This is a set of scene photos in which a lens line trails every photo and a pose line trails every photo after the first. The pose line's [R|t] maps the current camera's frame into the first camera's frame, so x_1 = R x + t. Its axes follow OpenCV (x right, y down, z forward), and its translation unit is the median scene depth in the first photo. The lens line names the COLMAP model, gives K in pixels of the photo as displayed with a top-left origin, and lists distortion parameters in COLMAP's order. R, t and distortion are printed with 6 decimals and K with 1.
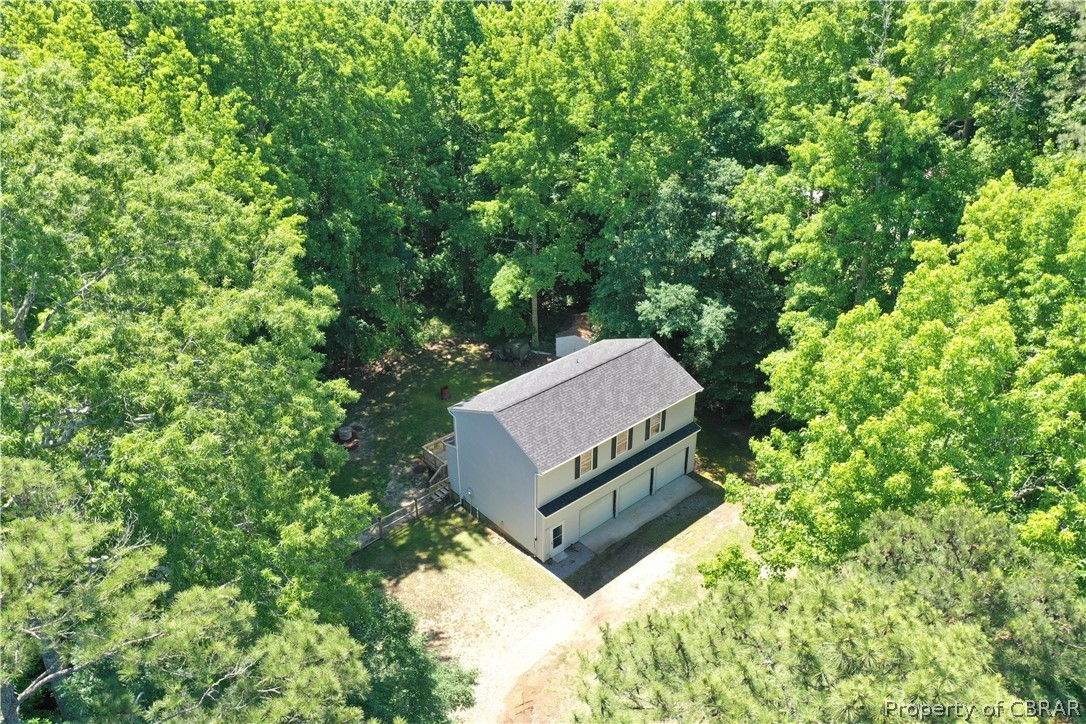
lens RADIAL K [[859.8, 0, 542.3], [0, 859.8, 361.7], [0, 0, 1]] dist [0.014643, -0.006367]
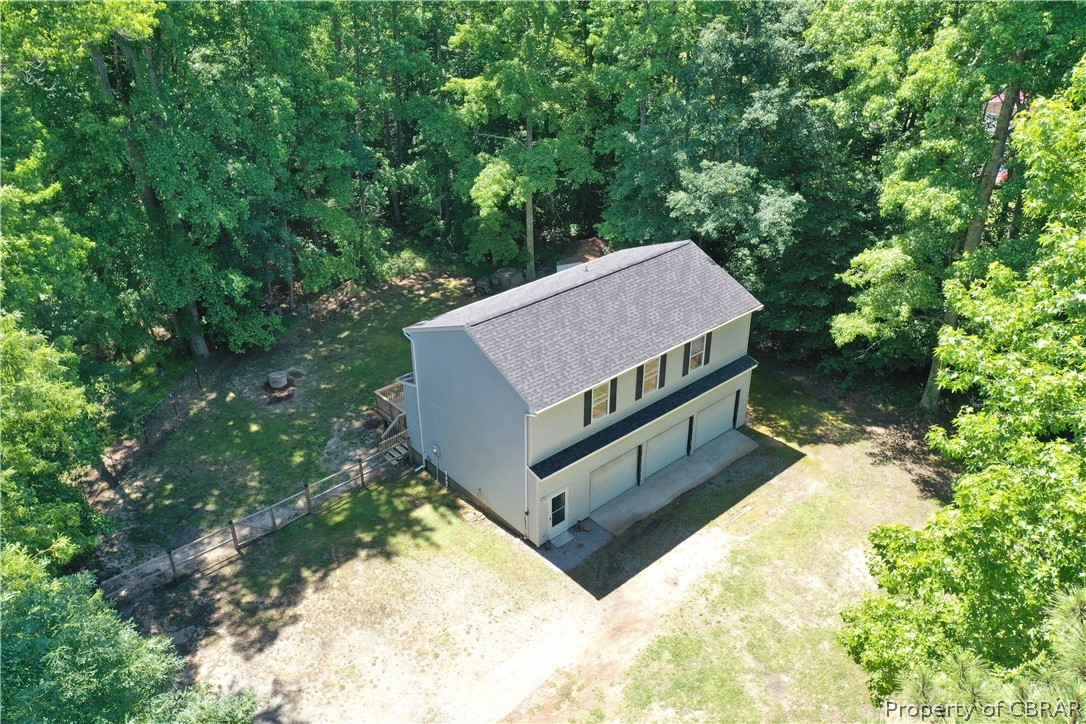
lens RADIAL K [[859.8, 0, 542.7], [0, 859.8, 362.2], [0, 0, 1]] dist [0.014643, -0.006367]
pose [[0.999997, 0.002369, -0.000733, 0.004775], [-0.002366, 0.999988, 0.004380, 0.073850], [0.000743, -0.004378, 0.999990, 0.279424]]
